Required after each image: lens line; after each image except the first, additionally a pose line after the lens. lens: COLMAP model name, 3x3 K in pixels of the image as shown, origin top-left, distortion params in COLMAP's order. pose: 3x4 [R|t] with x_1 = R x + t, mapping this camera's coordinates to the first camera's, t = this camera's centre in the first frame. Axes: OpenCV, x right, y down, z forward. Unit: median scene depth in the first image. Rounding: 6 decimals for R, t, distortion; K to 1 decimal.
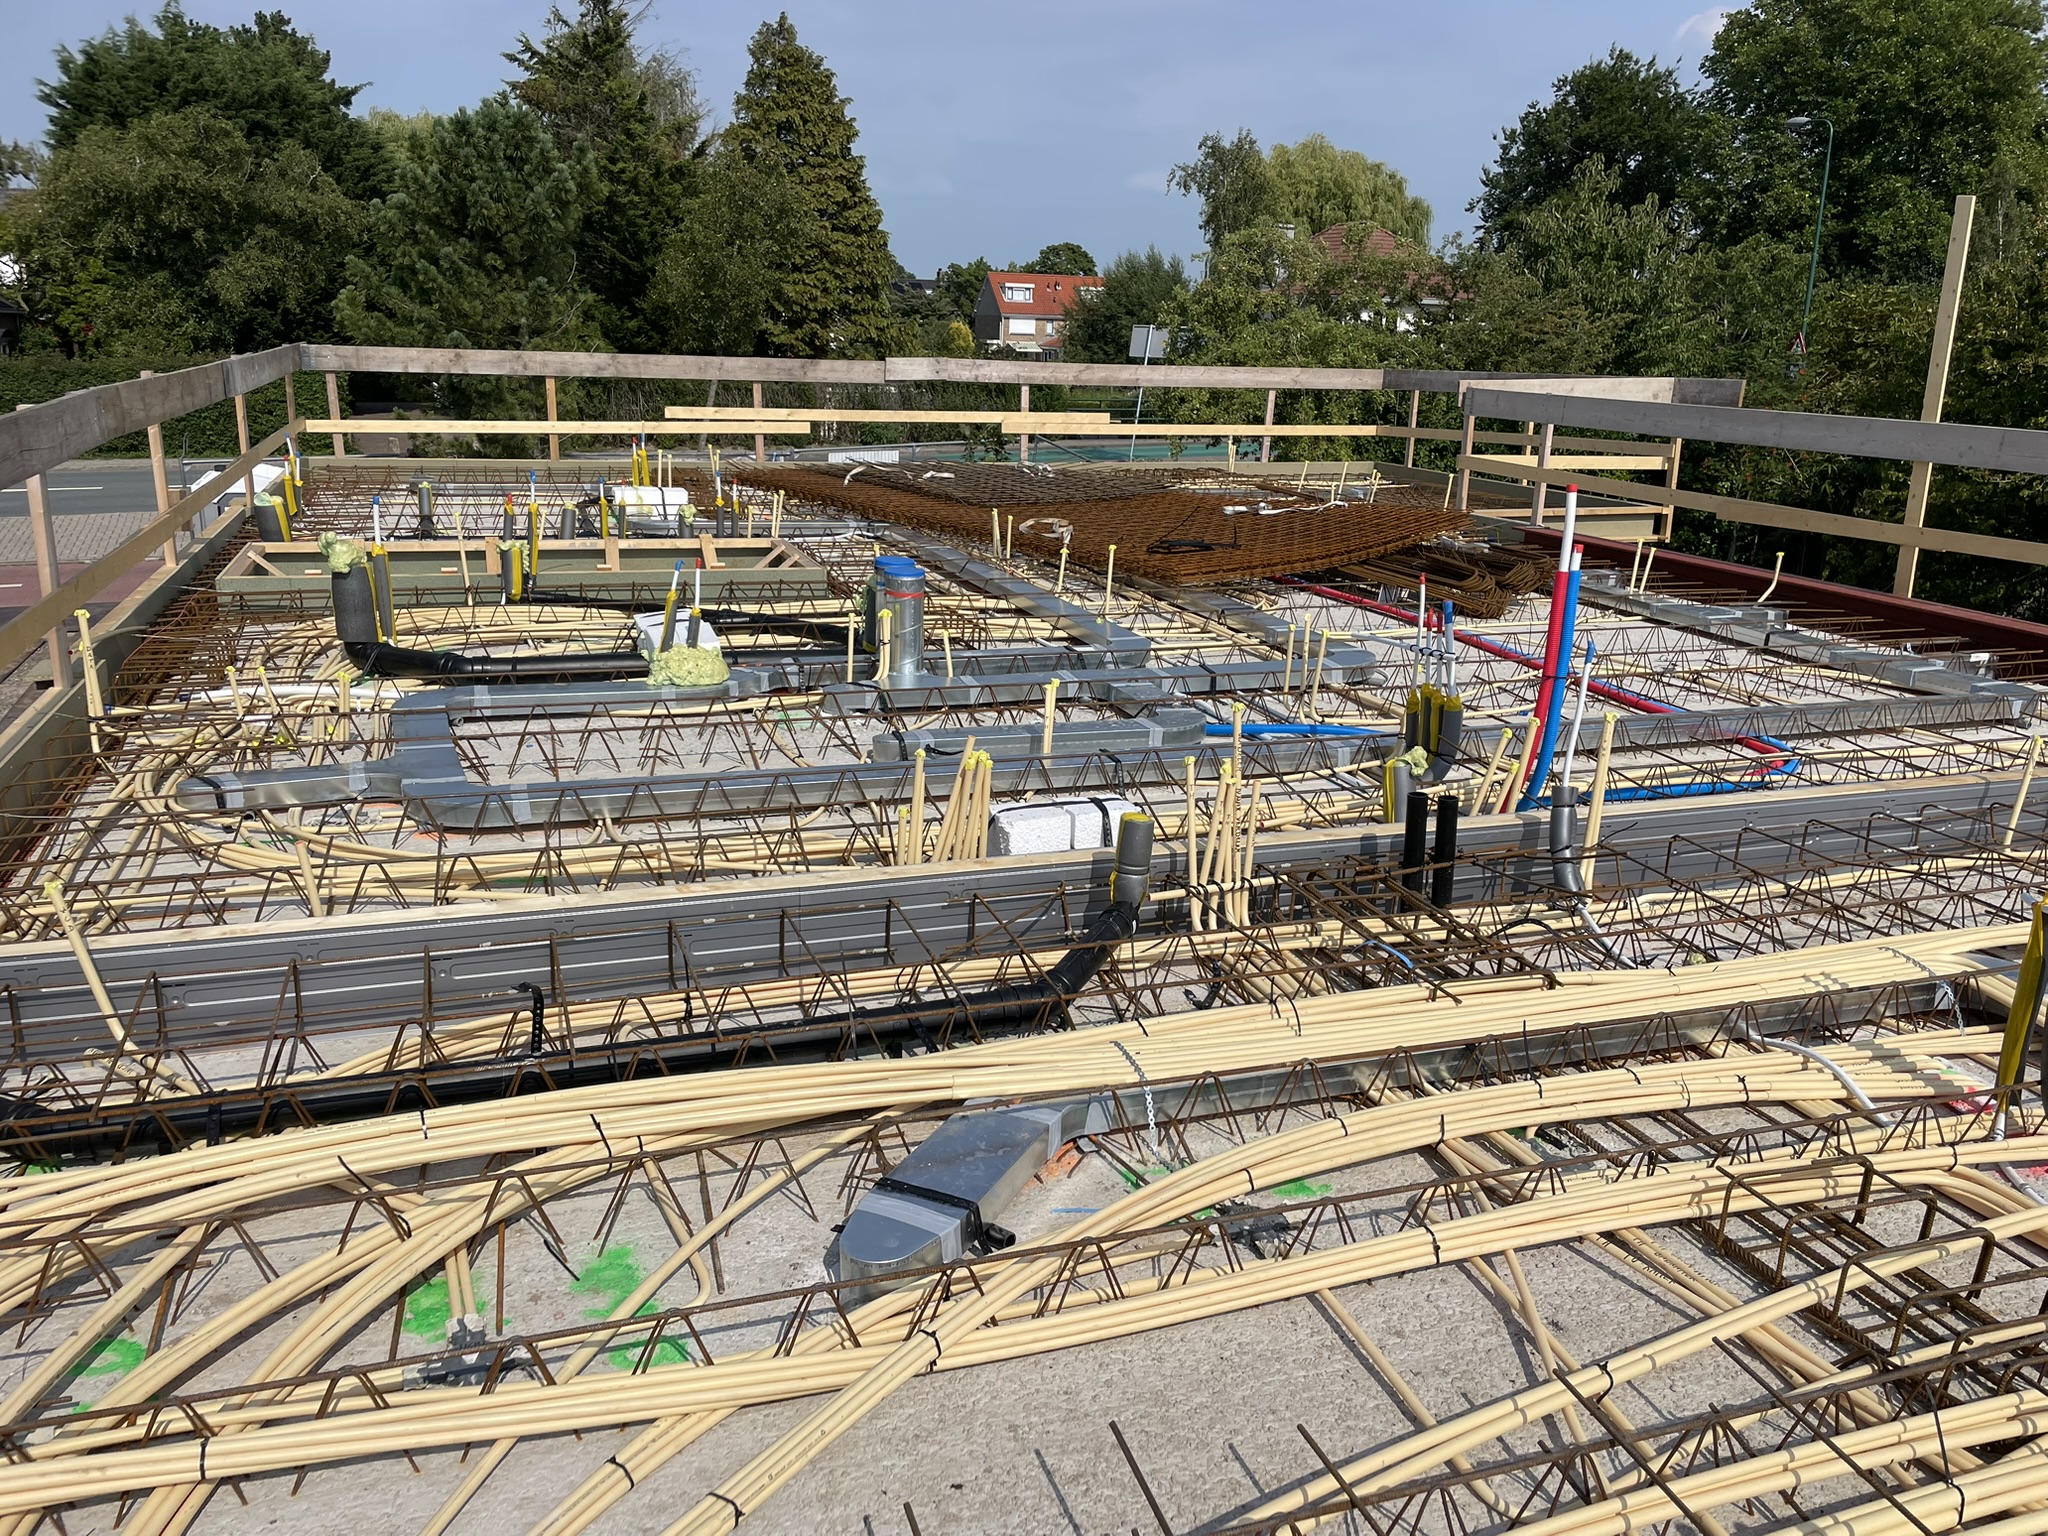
lens RADIAL K [[1557.3, 0, 1014.9], [0, 1557.3, 771.7], [0, 0, 1]] dist [0.064825, -0.002972]
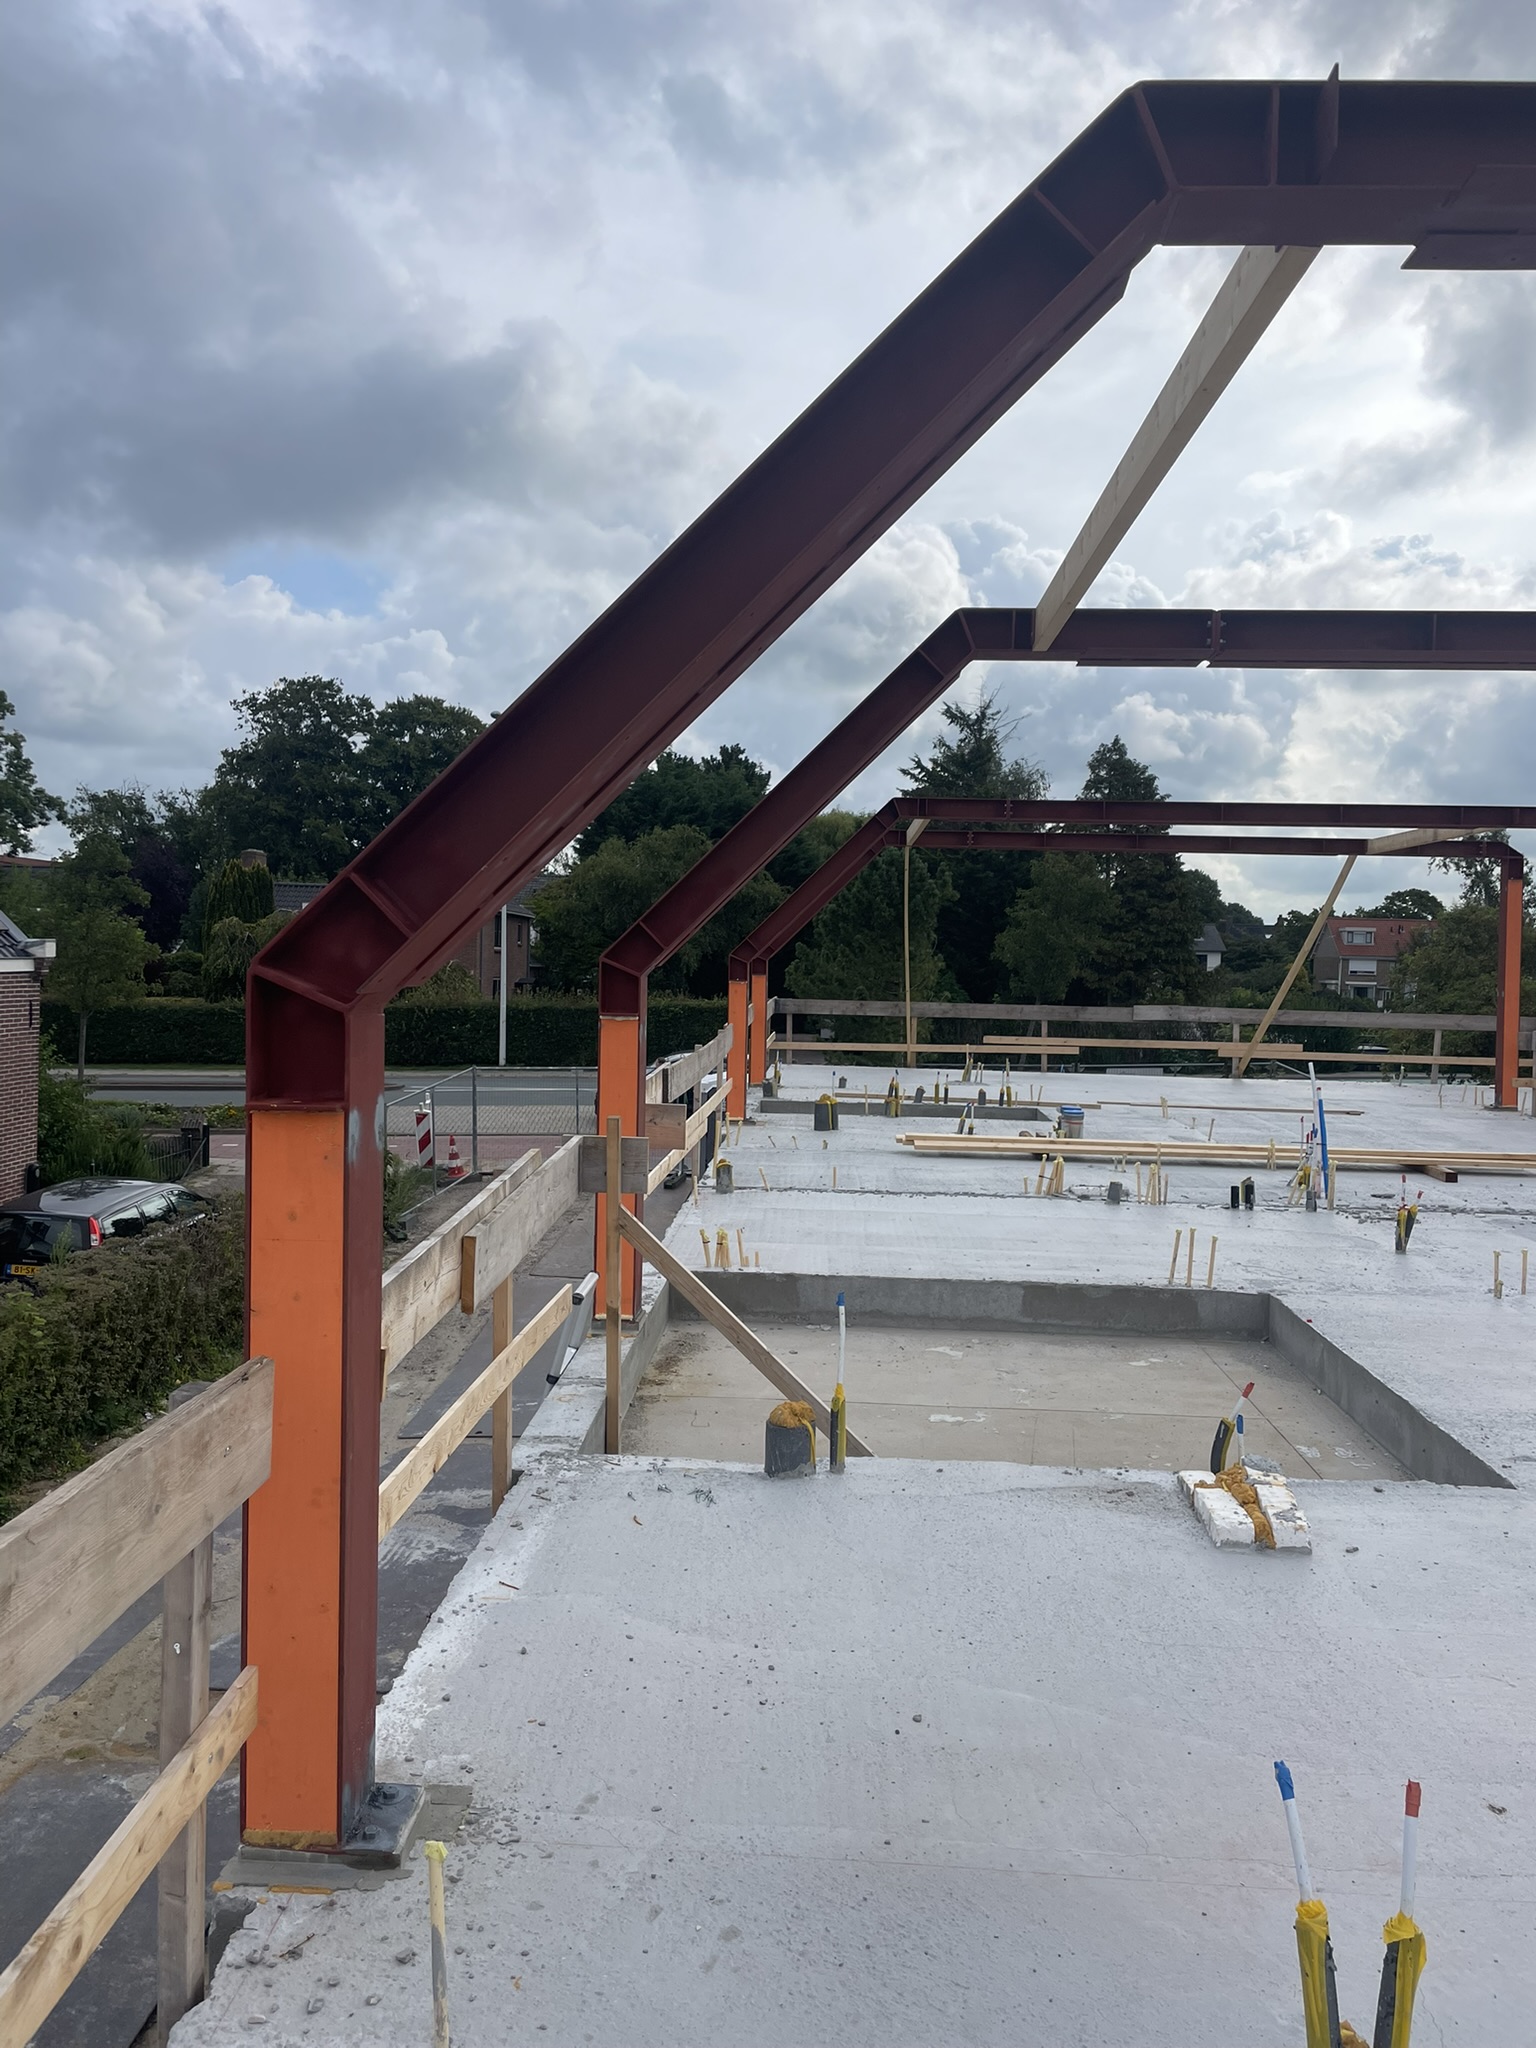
lens RADIAL K [[1557.3, 0, 766.8], [0, 1557.3, 1021.8], [0, 0, 1]] dist [0.064825, -0.002972]
pose [[0.931956, 0.011519, -0.362388, 0.042560], [-0.097593, 0.970576, -0.220129, 0.036027], [0.349189, 0.240517, 0.905659, -0.149674]]
